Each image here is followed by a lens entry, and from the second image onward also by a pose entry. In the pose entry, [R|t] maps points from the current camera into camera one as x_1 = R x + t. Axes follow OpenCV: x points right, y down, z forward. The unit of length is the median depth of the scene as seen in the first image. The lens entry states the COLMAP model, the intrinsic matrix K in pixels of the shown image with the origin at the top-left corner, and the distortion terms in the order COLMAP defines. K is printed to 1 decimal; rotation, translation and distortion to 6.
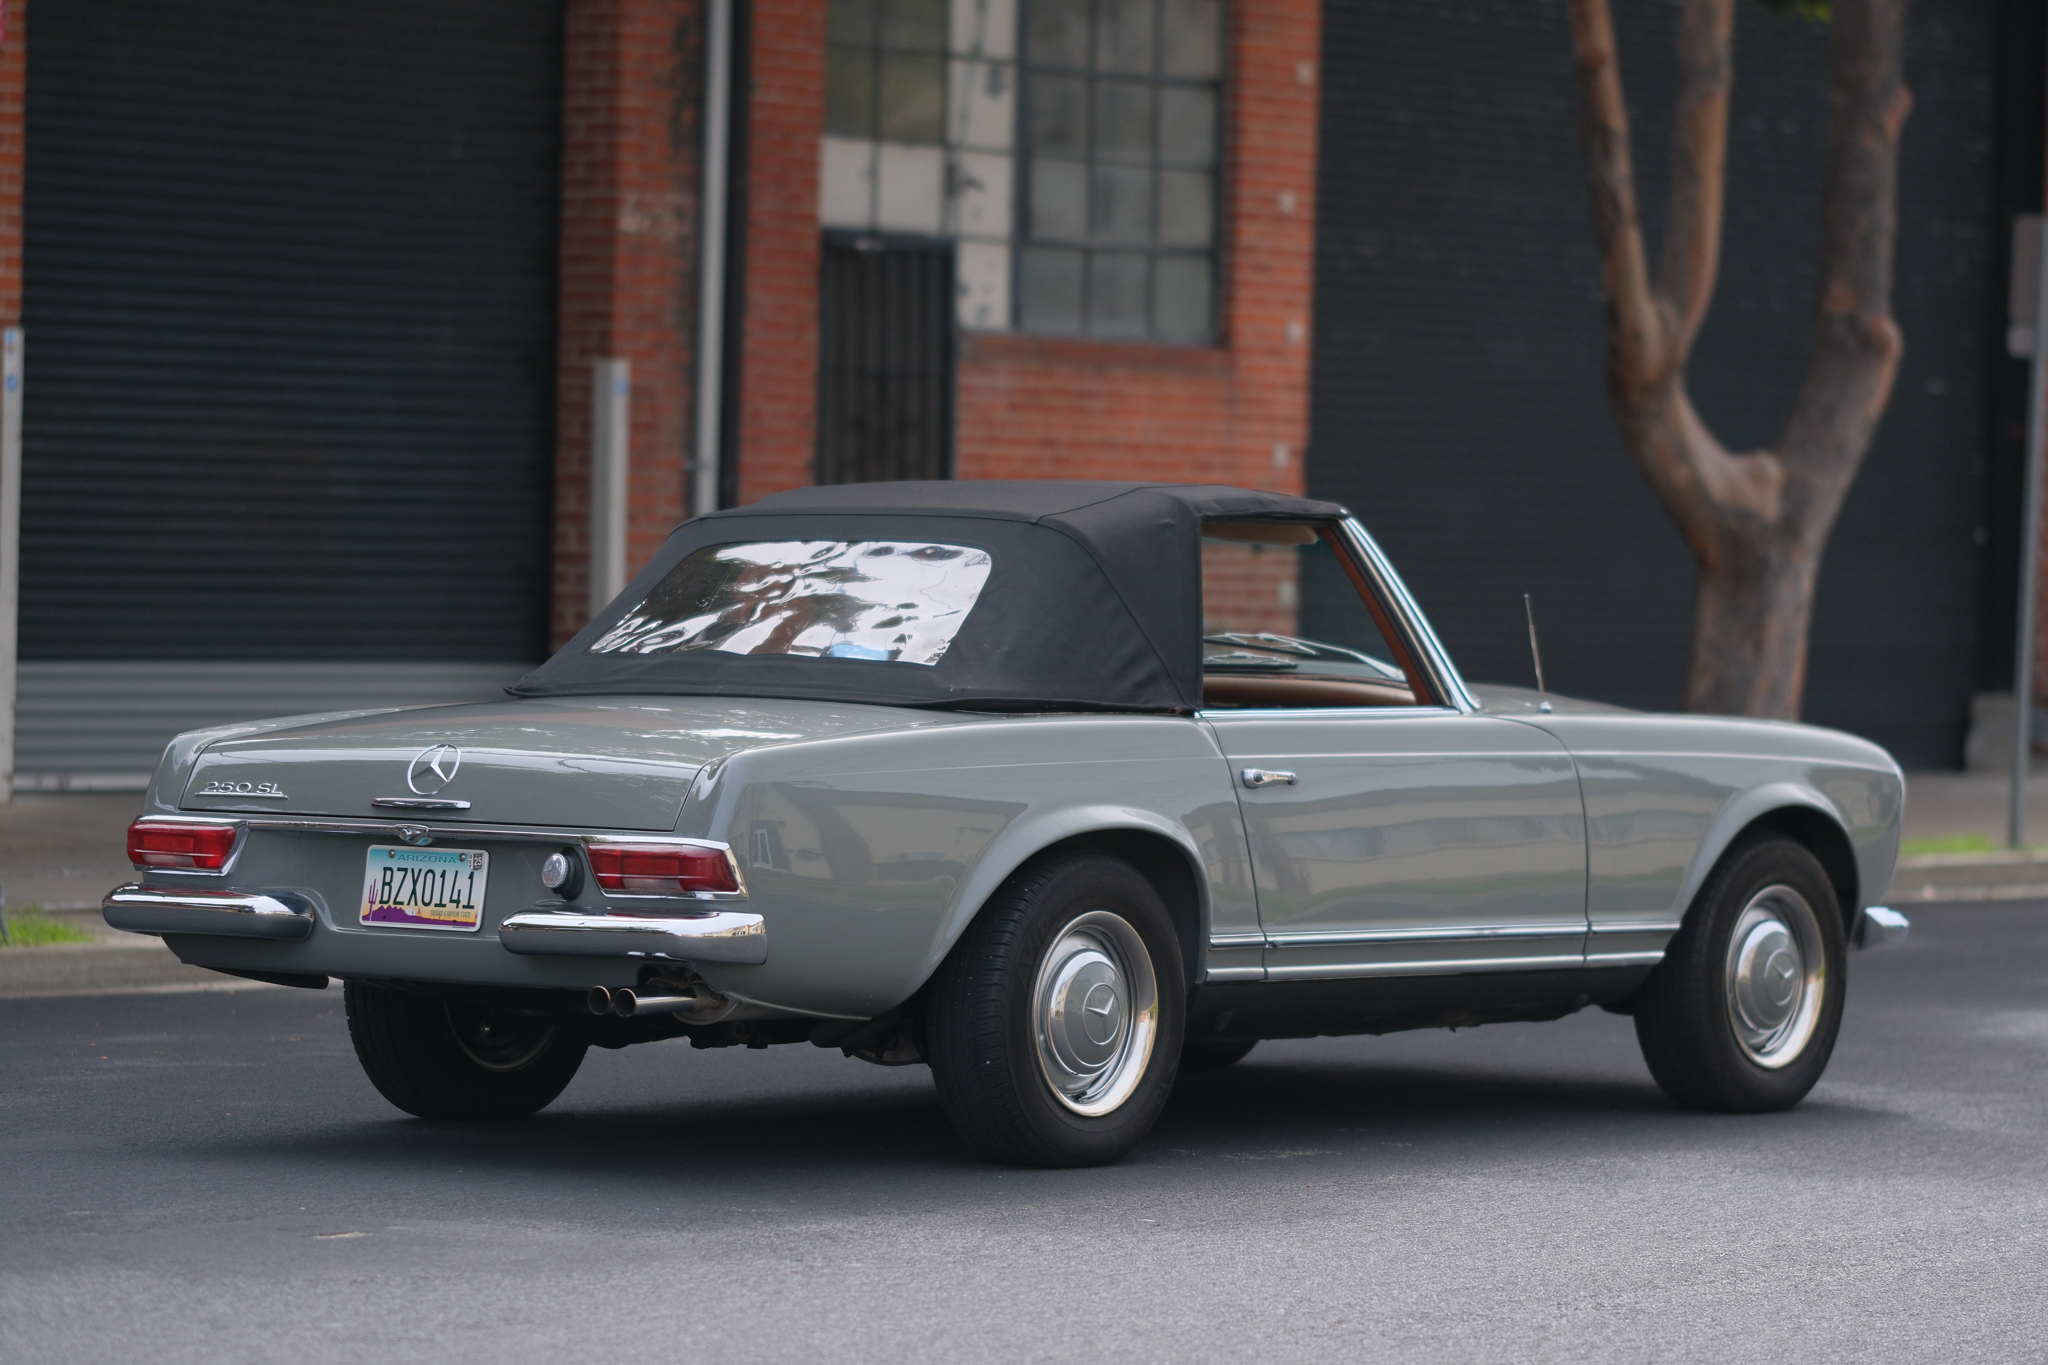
lens RADIAL K [[7920.4, 0, 1024.0], [0, 7920.4, 682.5], [0, 0, 1]] dist [0.253195, -0.463990]
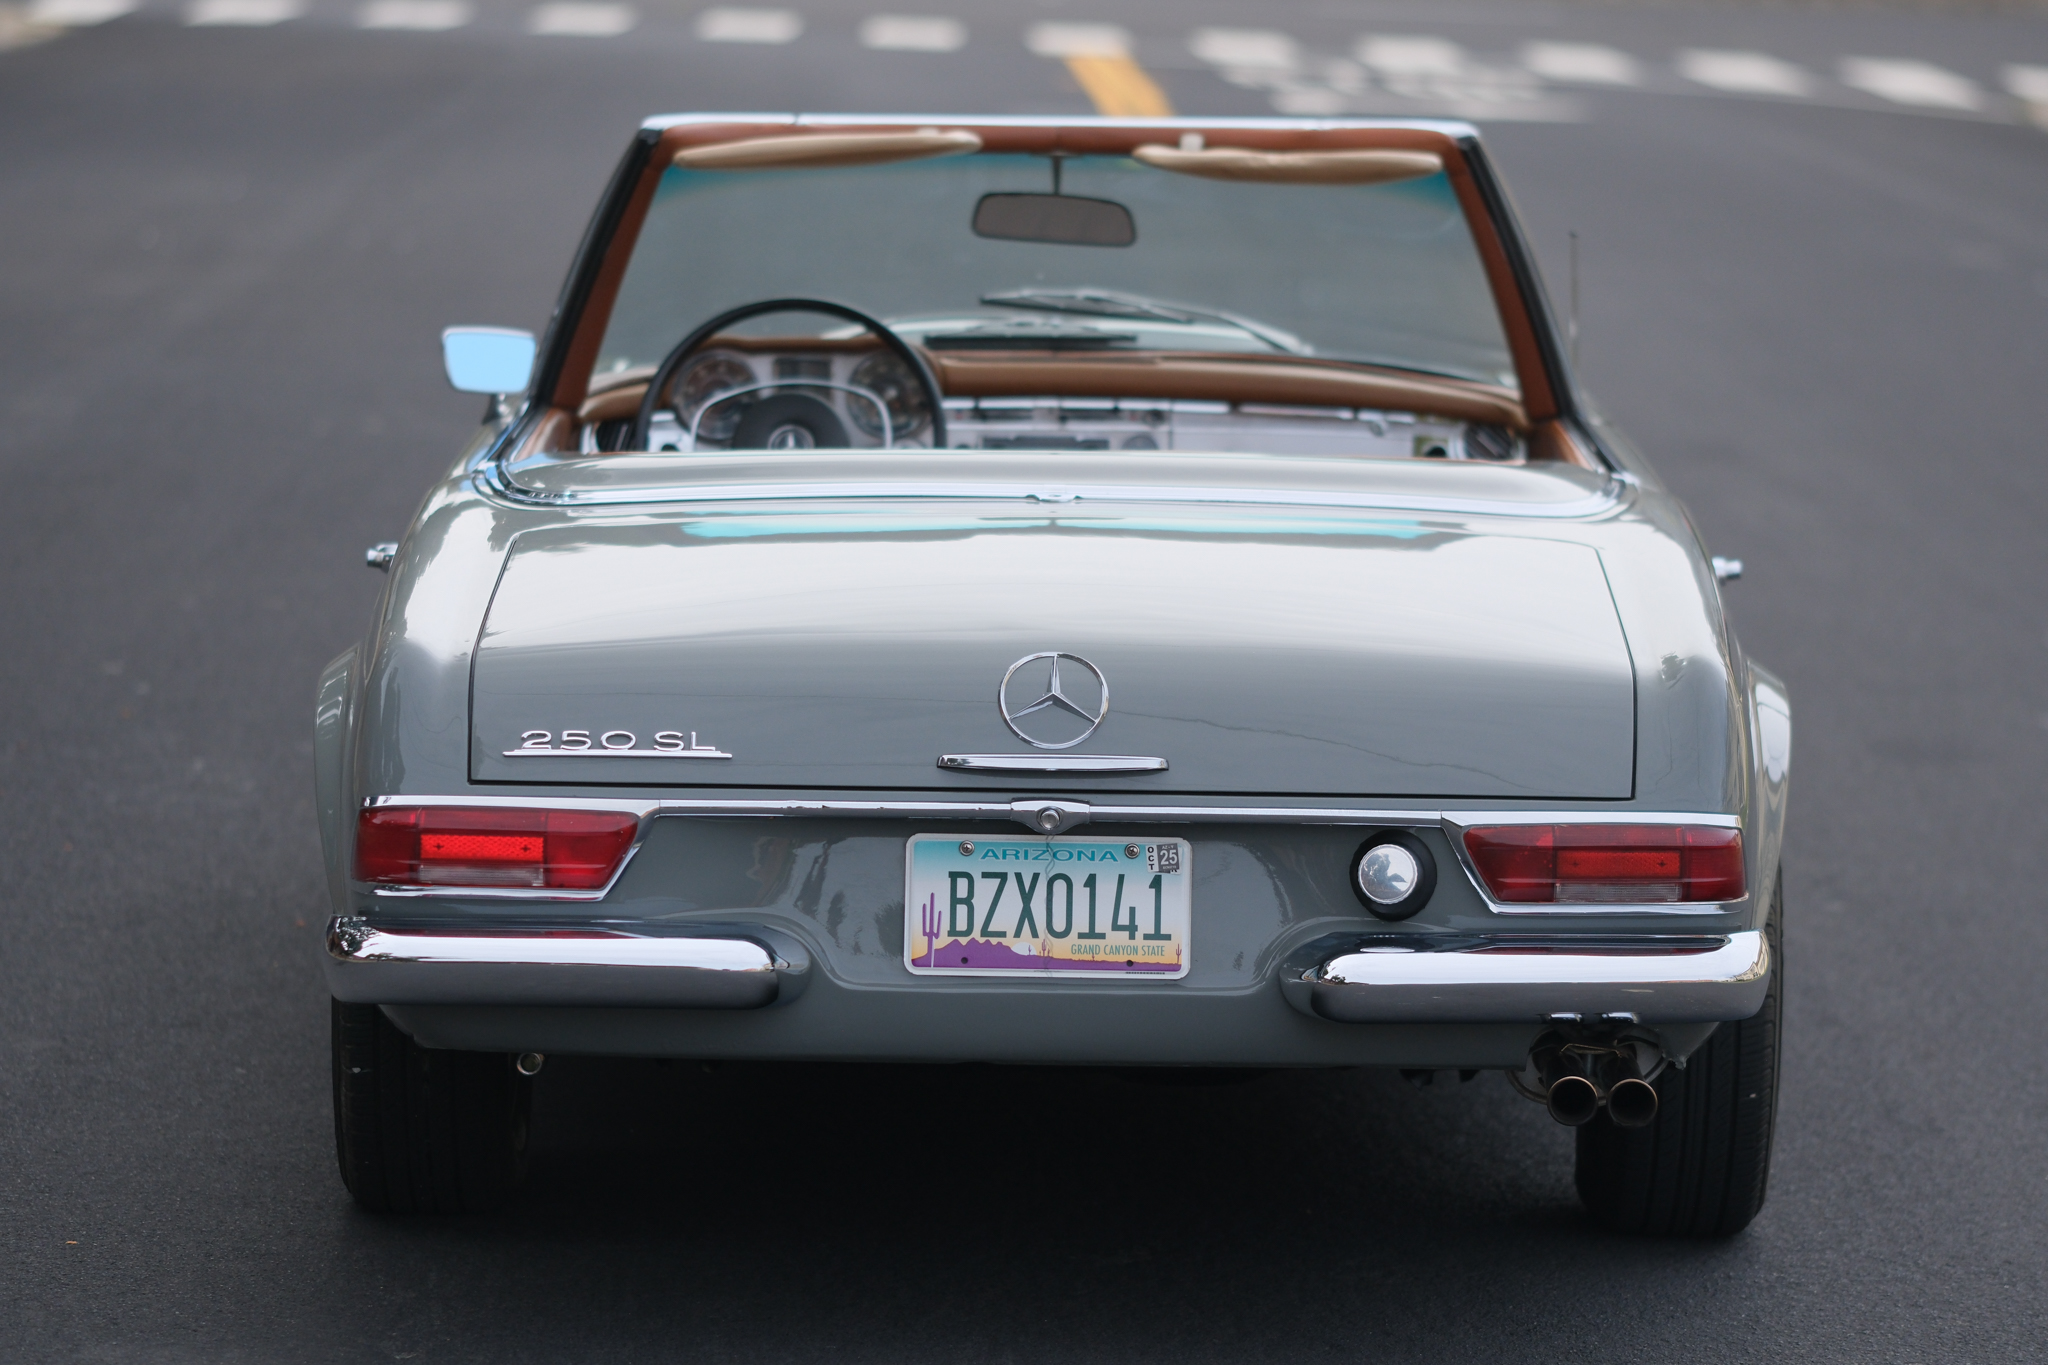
lens RADIAL K [[7807.4, 0, 1024.0], [0, 7807.4, 682.5], [0, 0, 1]] dist [0.205079, 1.602976]
pose [[0.791825, -0.079447, 0.605559, -0.374617], [0.009611, 0.993001, 0.117711, -0.050915], [-0.610673, -0.087386, 0.787047, 0.497871]]
